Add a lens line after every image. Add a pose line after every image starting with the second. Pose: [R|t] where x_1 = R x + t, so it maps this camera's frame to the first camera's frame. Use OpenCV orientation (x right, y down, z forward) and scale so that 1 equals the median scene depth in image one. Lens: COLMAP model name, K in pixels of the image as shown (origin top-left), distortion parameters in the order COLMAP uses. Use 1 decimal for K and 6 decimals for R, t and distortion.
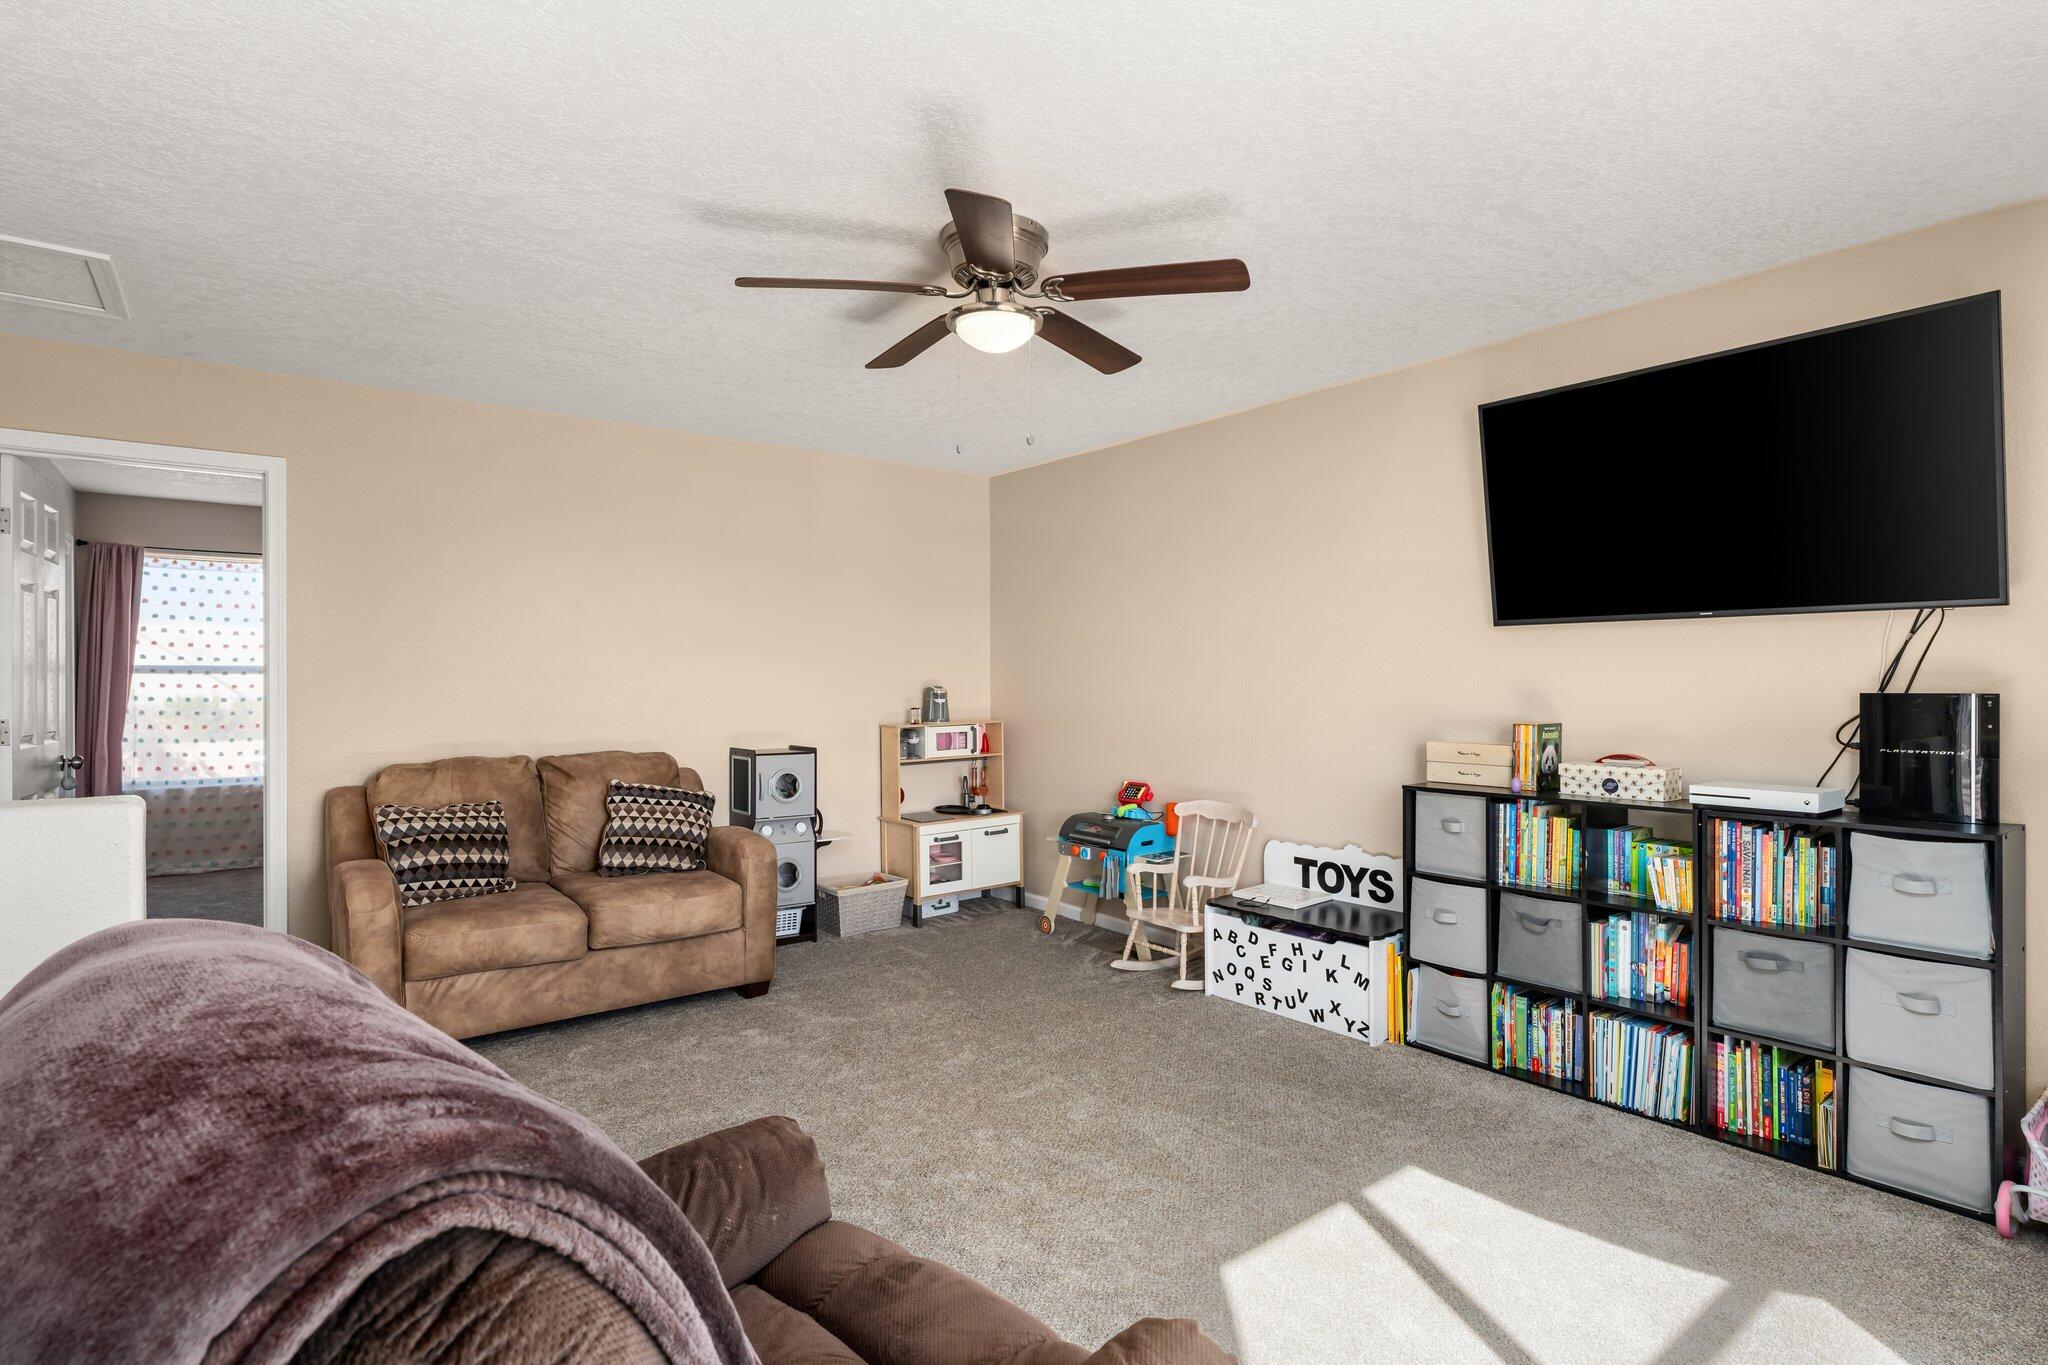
lens RADIAL K [[1024.1, 0, 1024.0], [0, 1024.1, 682.5], [0, 0, 1]] dist [-0.001173, -0.000516]
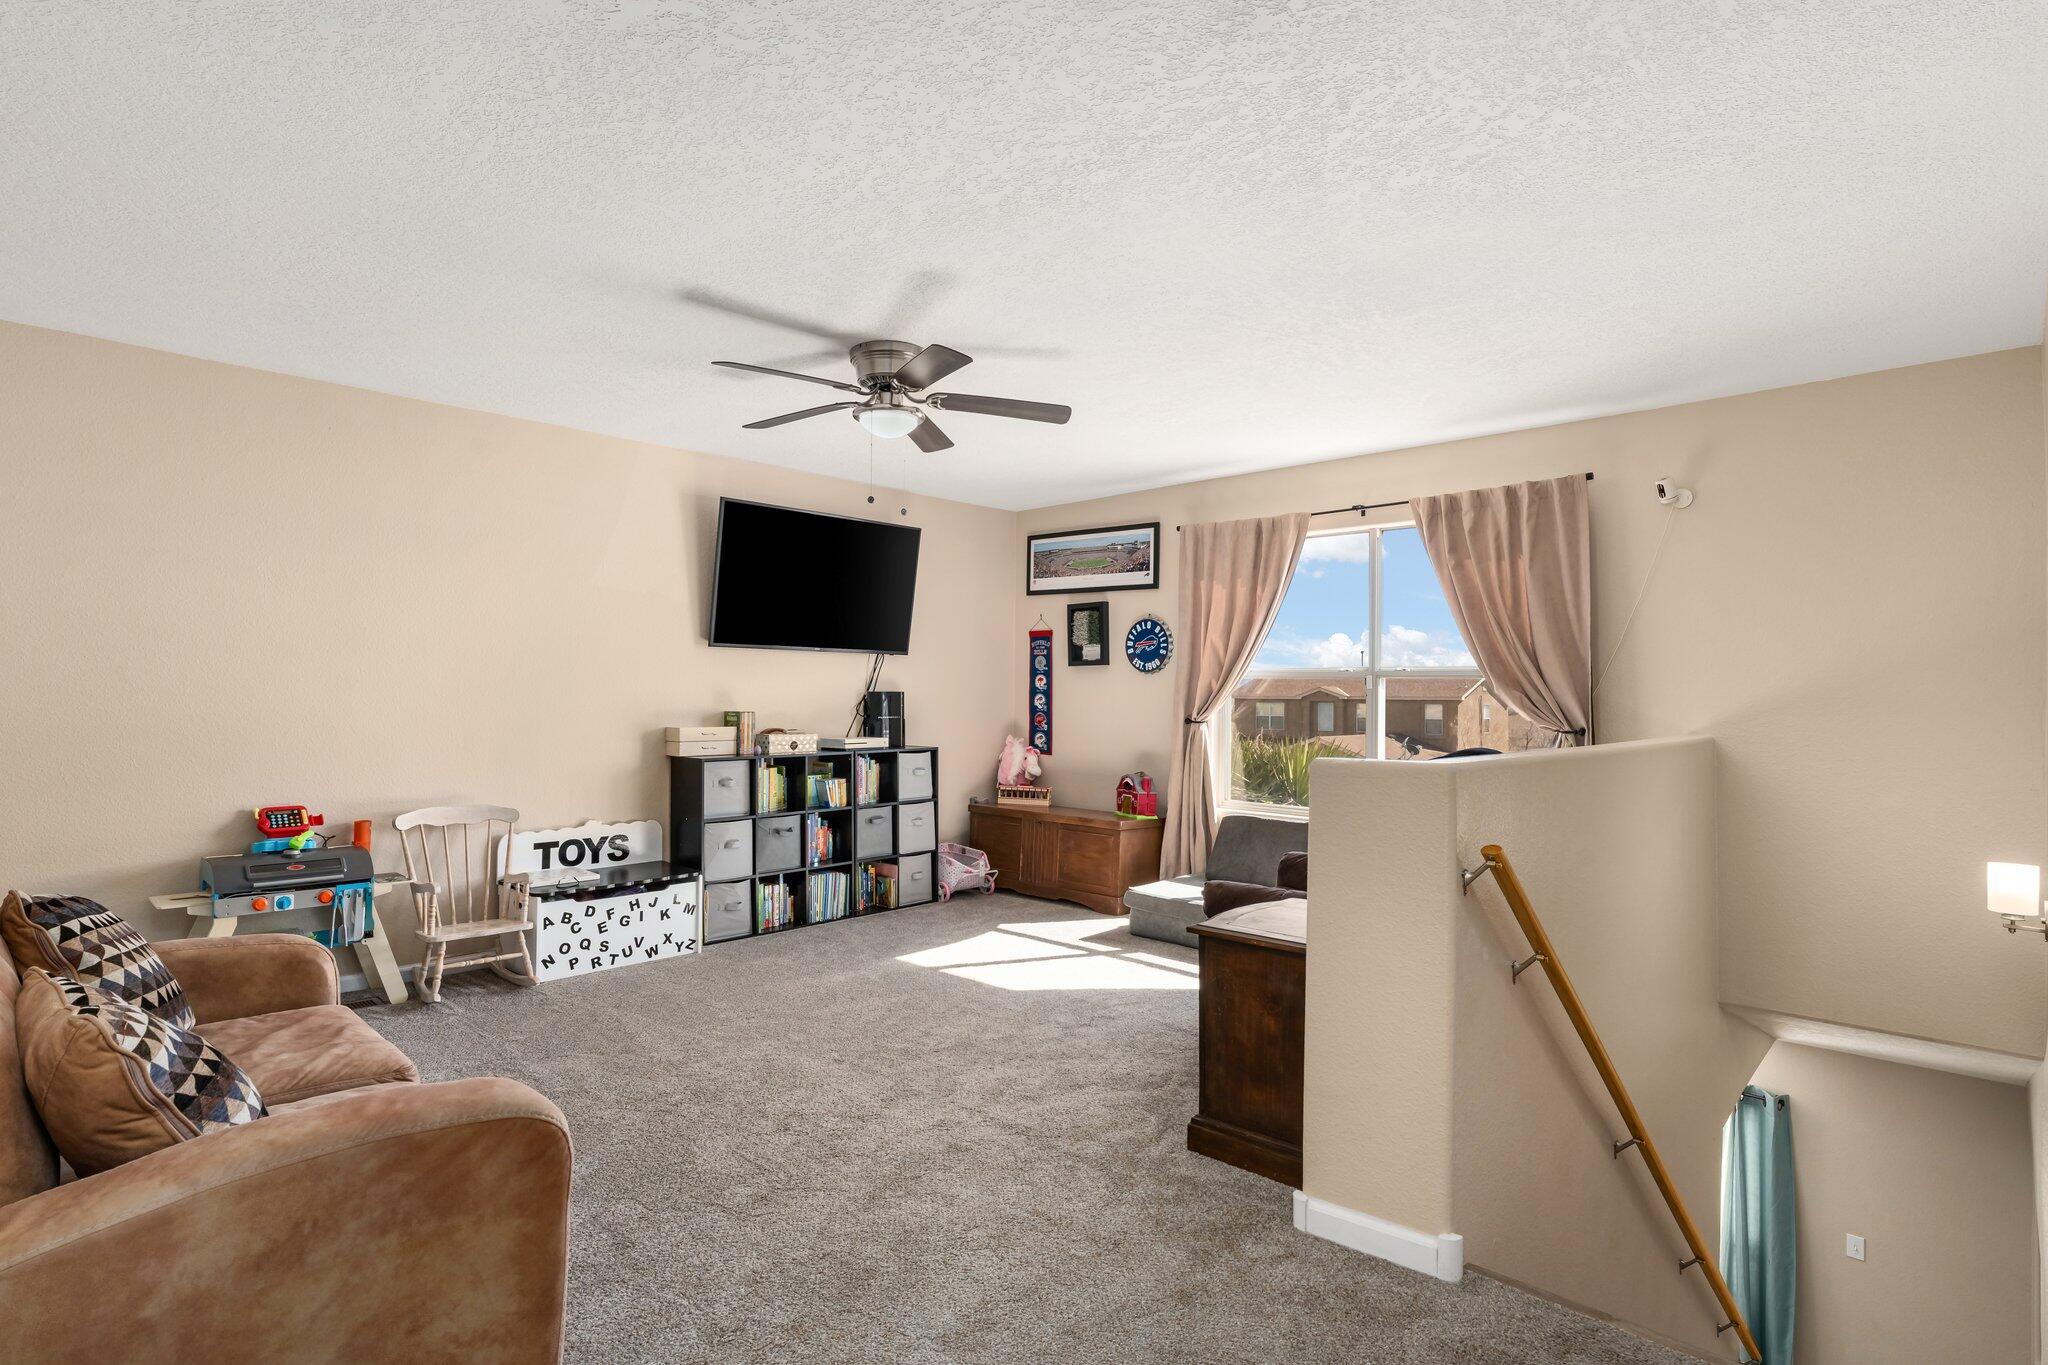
lens RADIAL K [[1024.1, 0, 1024.0], [0, 1024.1, 682.5], [0, 0, 1]] dist [-0.001173, -0.000516]
pose [[-0.149423, 0.014021, 0.988674, -0.969513], [-0.004787, 0.999877, -0.014903, 0.014938], [-0.988762, -0.006960, -0.149338, 0.711435]]
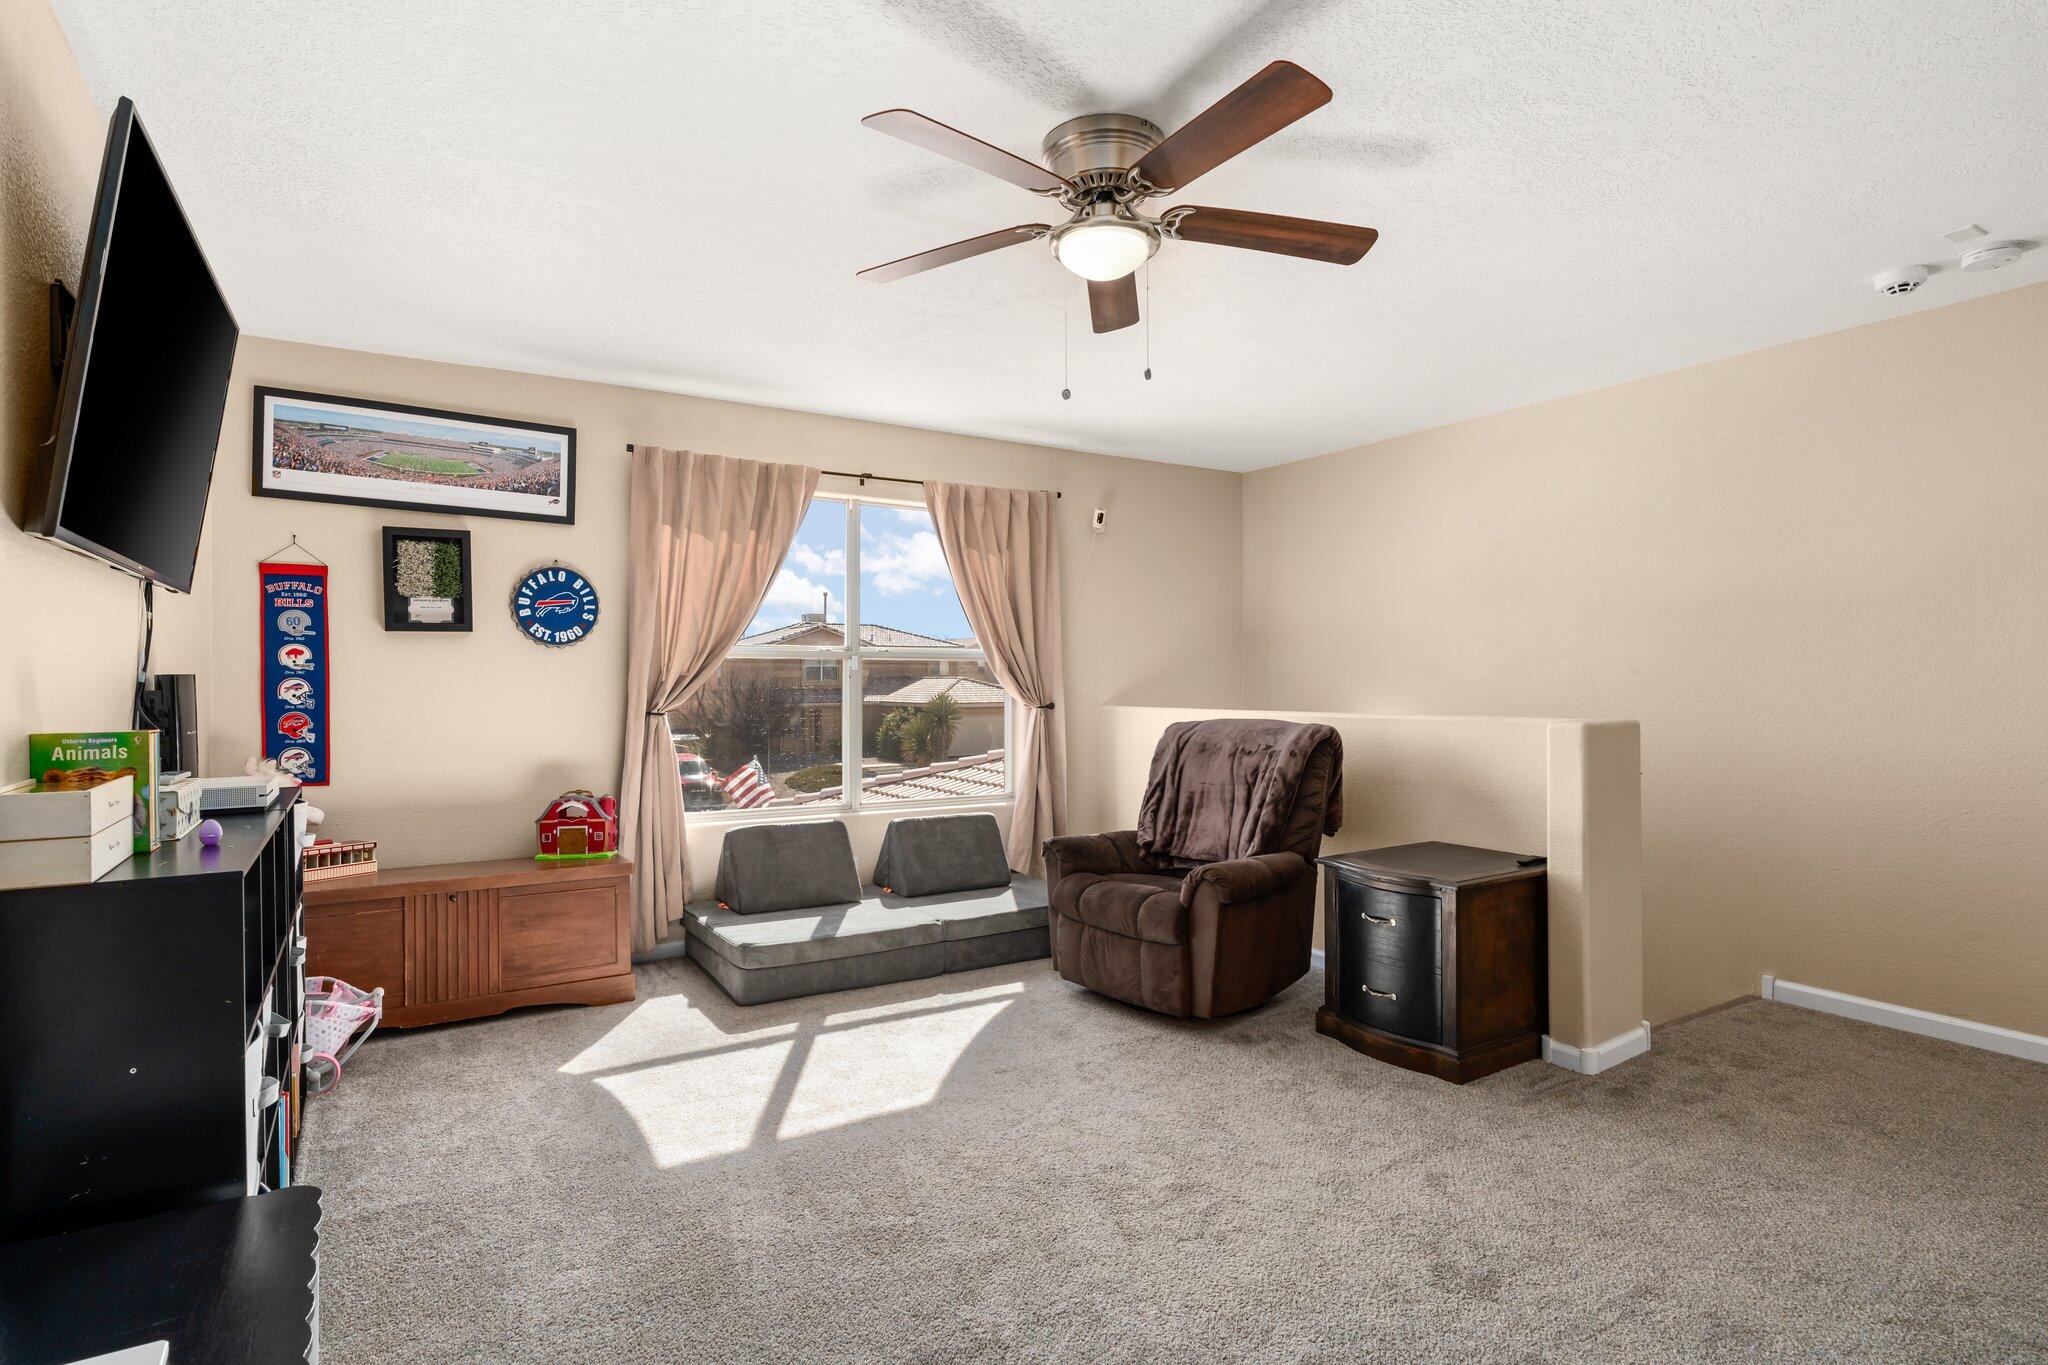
lens RADIAL K [[1024.1, 0, 1024.0], [0, 1024.1, 682.5], [0, 0, 1]] dist [-0.001173, -0.000516]
pose [[-0.992857, 0.006580, 0.119127, -0.052654], [0.006966, 0.999972, 0.002829, 0.014313], [-0.119105, 0.003639, -0.992875, 1.299814]]
